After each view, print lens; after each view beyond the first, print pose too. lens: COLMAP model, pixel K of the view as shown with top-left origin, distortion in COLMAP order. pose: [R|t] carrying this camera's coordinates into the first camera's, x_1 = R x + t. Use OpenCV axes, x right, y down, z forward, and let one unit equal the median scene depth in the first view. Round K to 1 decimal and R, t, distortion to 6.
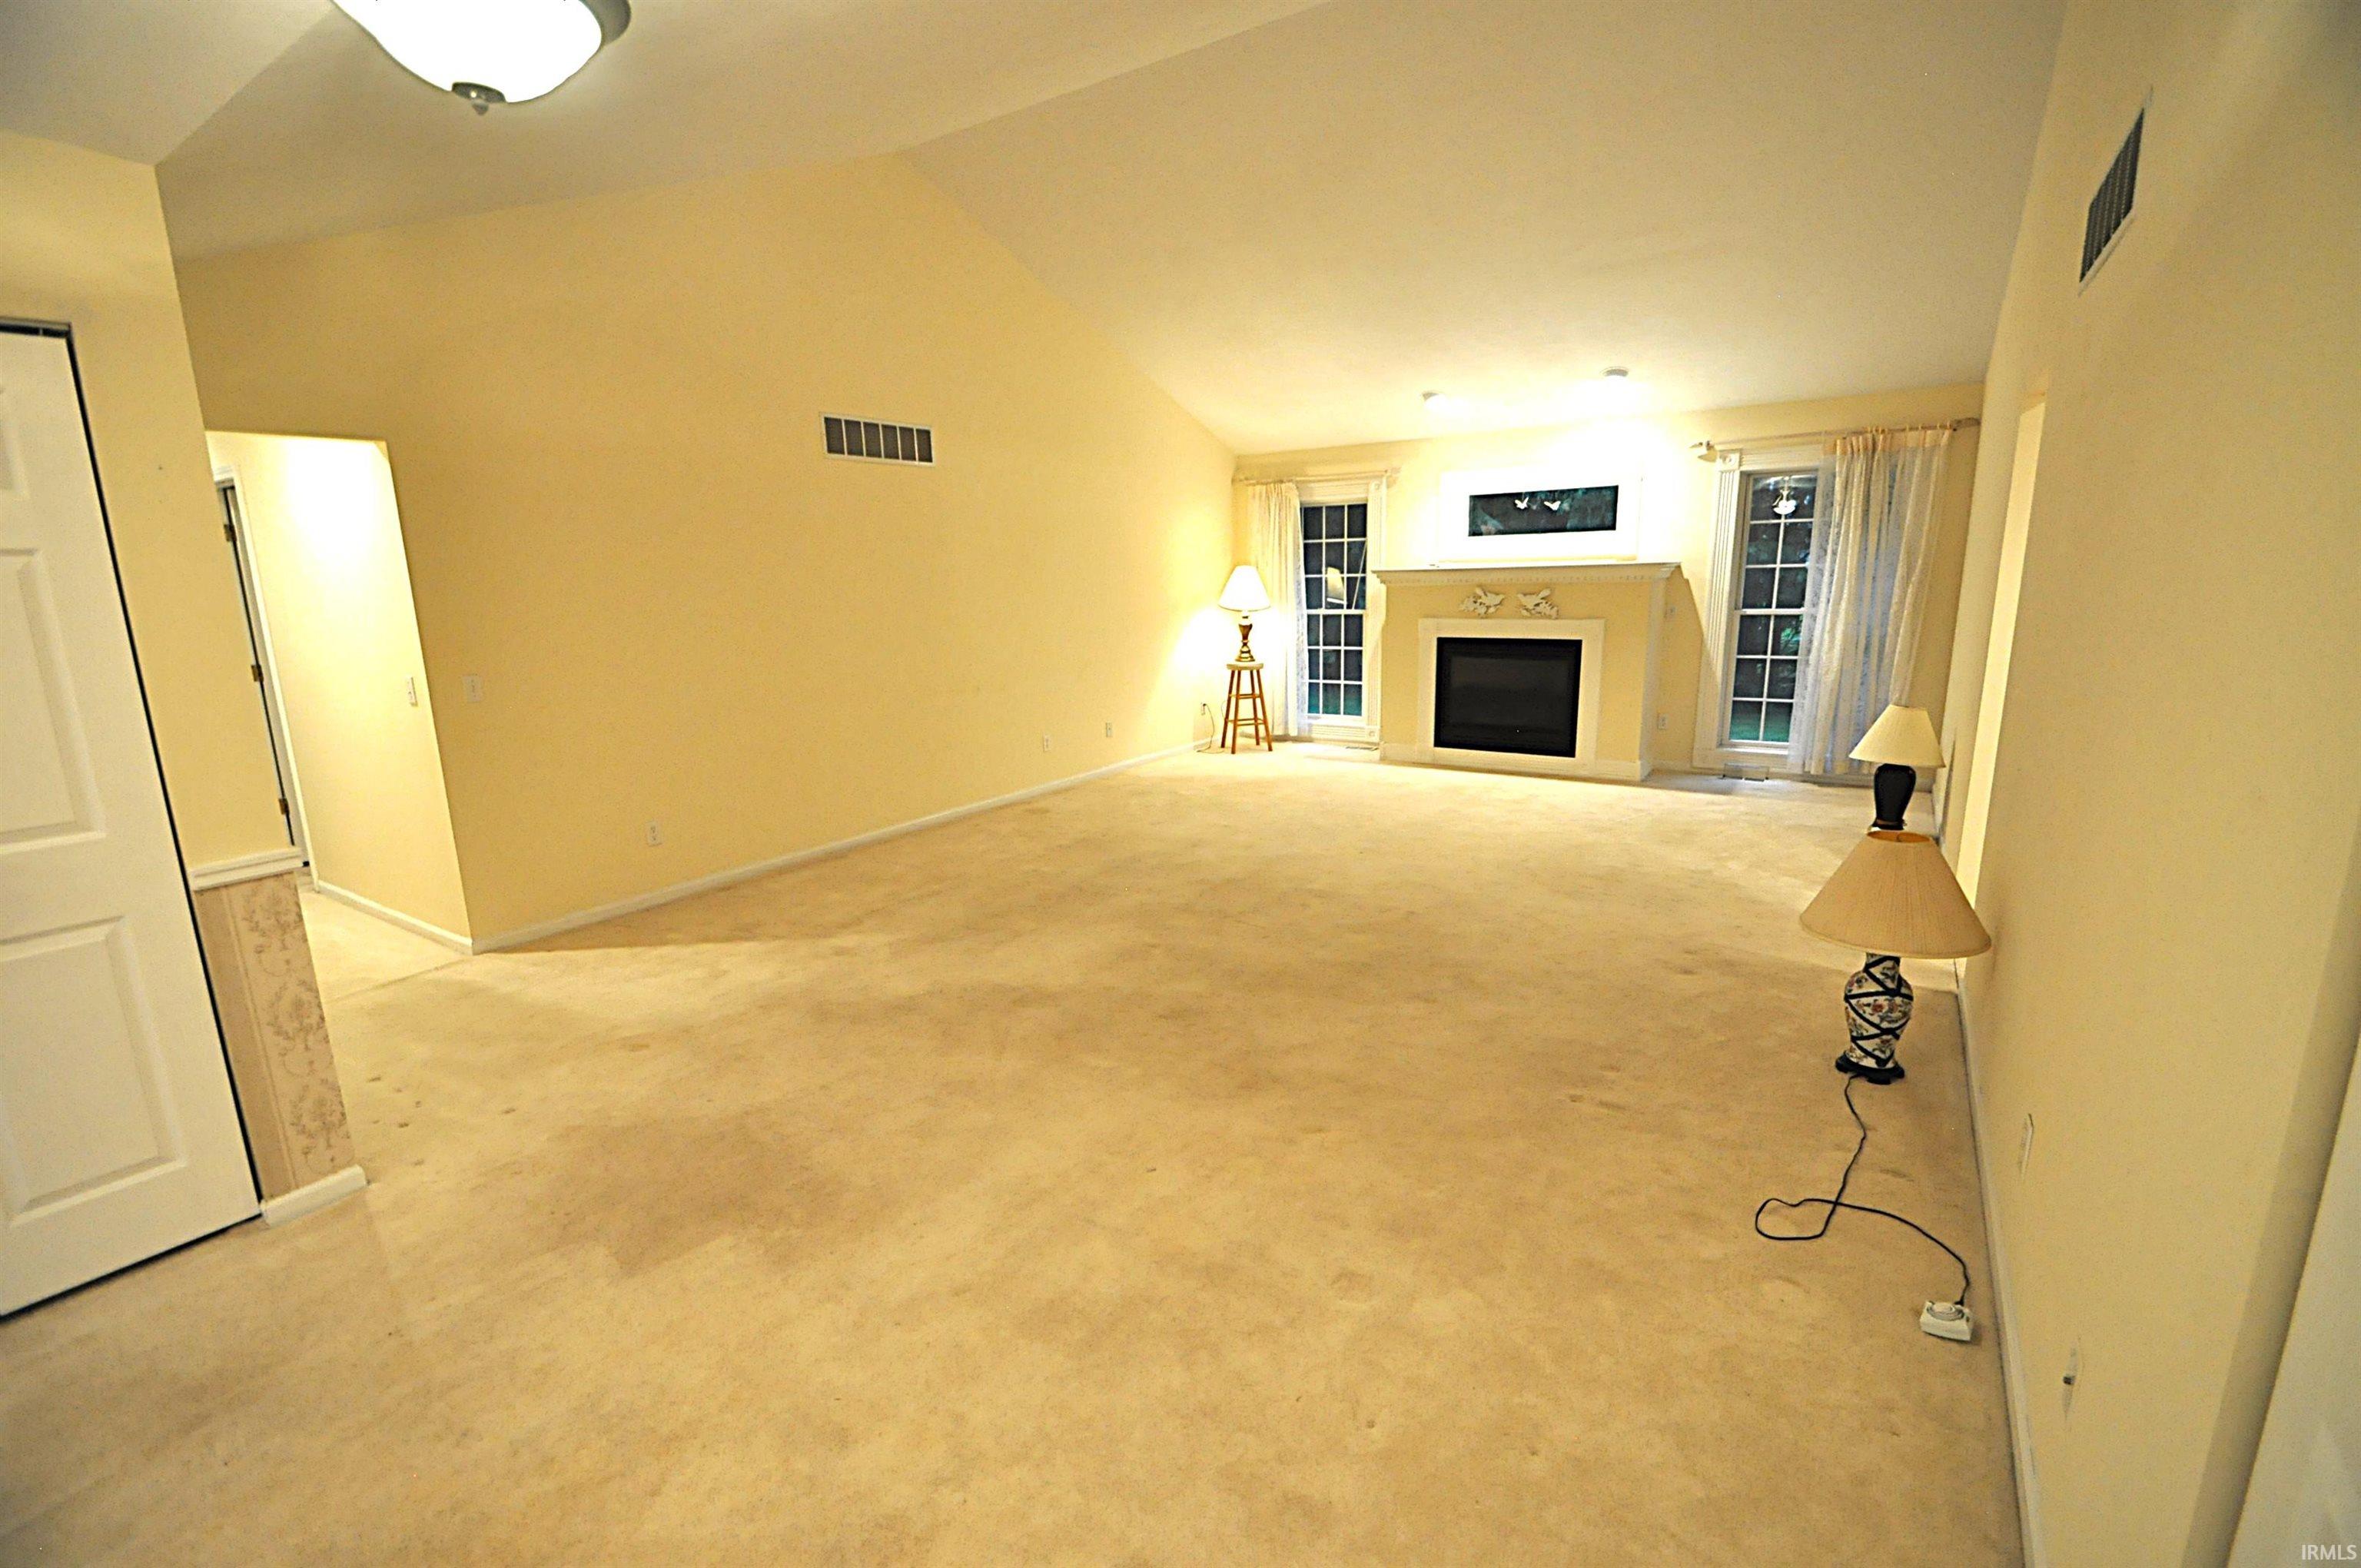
lens RADIAL K [[1034.9, 0, 1169.2], [0, 1034.9, 781.2], [0, 0, 1]] dist [0.002175, -0.002748]
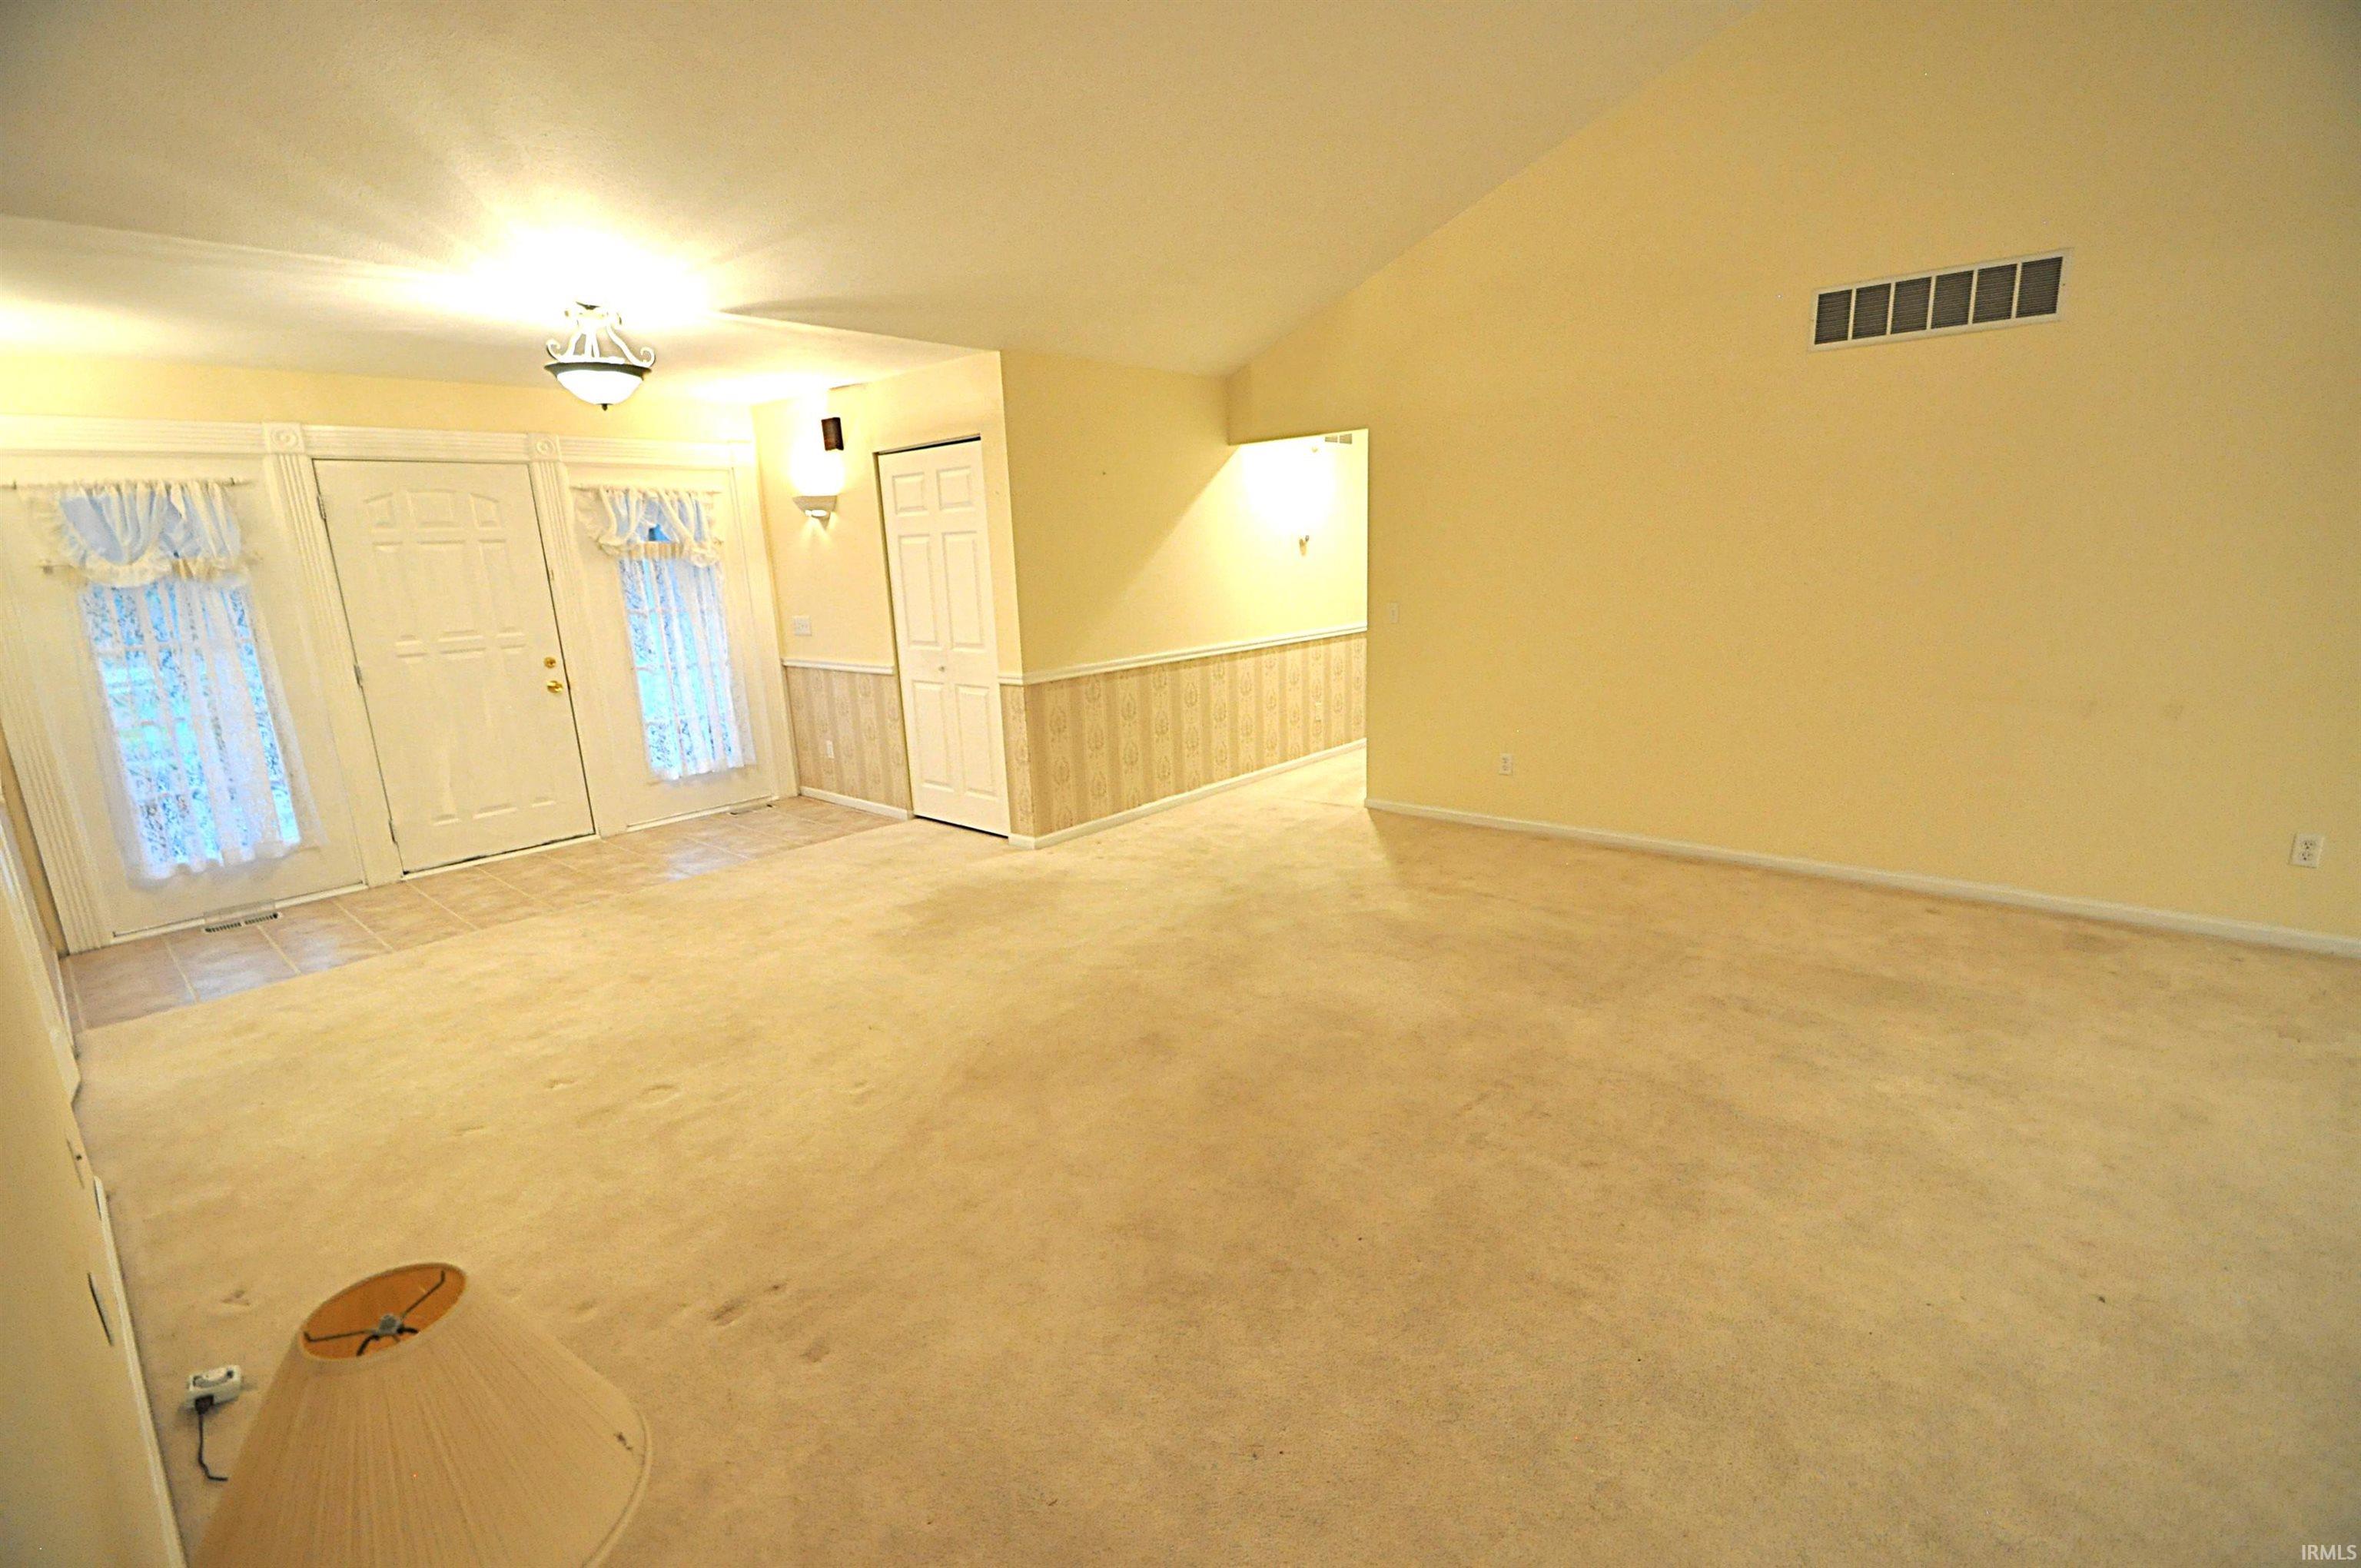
lens RADIAL K [[1034.9, 0, 1174.0], [0, 1034.9, 781.5], [0, 0, 1]] dist [0.002175, -0.002748]
pose [[-0.114826, 0.249991, -0.961415, 0.619882], [-0.156627, 0.951155, 0.266030, -0.175473], [0.980960, 0.181131, -0.070062, 0.796518]]
